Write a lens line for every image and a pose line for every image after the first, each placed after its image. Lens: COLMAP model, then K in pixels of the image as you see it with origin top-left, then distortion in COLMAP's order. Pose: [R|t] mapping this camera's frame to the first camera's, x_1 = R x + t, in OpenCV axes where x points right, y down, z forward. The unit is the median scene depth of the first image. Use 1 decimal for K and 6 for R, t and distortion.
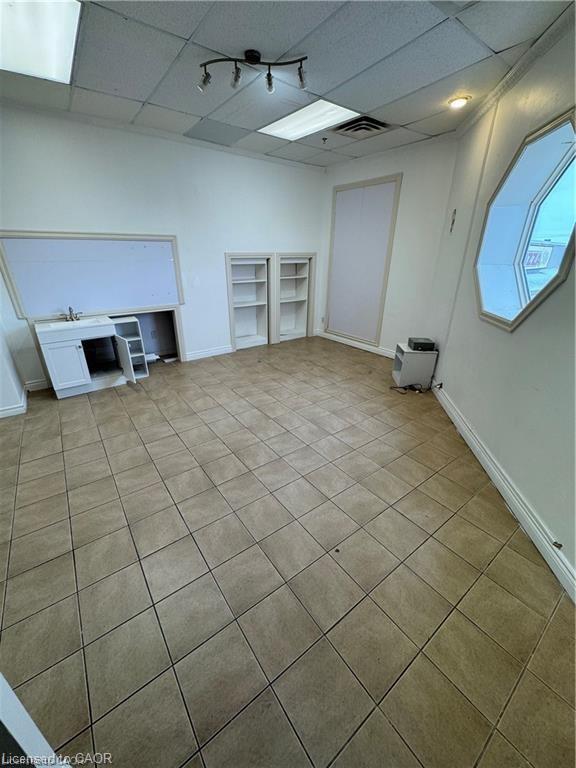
lens RADIAL K [[305.3, 0, 288.4], [0, 305.3, 383.8], [0, 0, 1]] dist [0.000822, -0.000649]
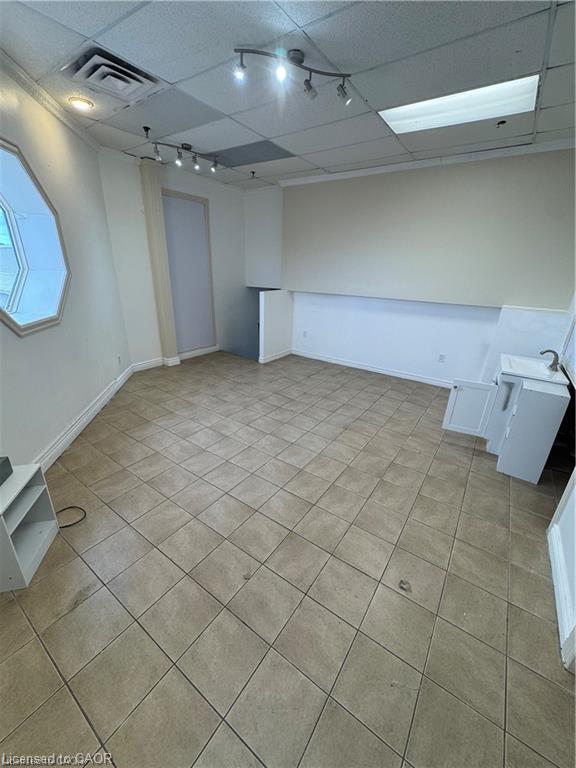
lens RADIAL K [[305.3, 0, 287.5], [0, 305.3, 384.4], [0, 0, 1]] dist [0.000822, -0.000649]
pose [[-0.947060, 0.079311, -0.311105, 0.185379], [-0.162823, 0.716498, 0.678321, -0.697255], [0.276705, 0.693066, -0.665653, 1.602266]]
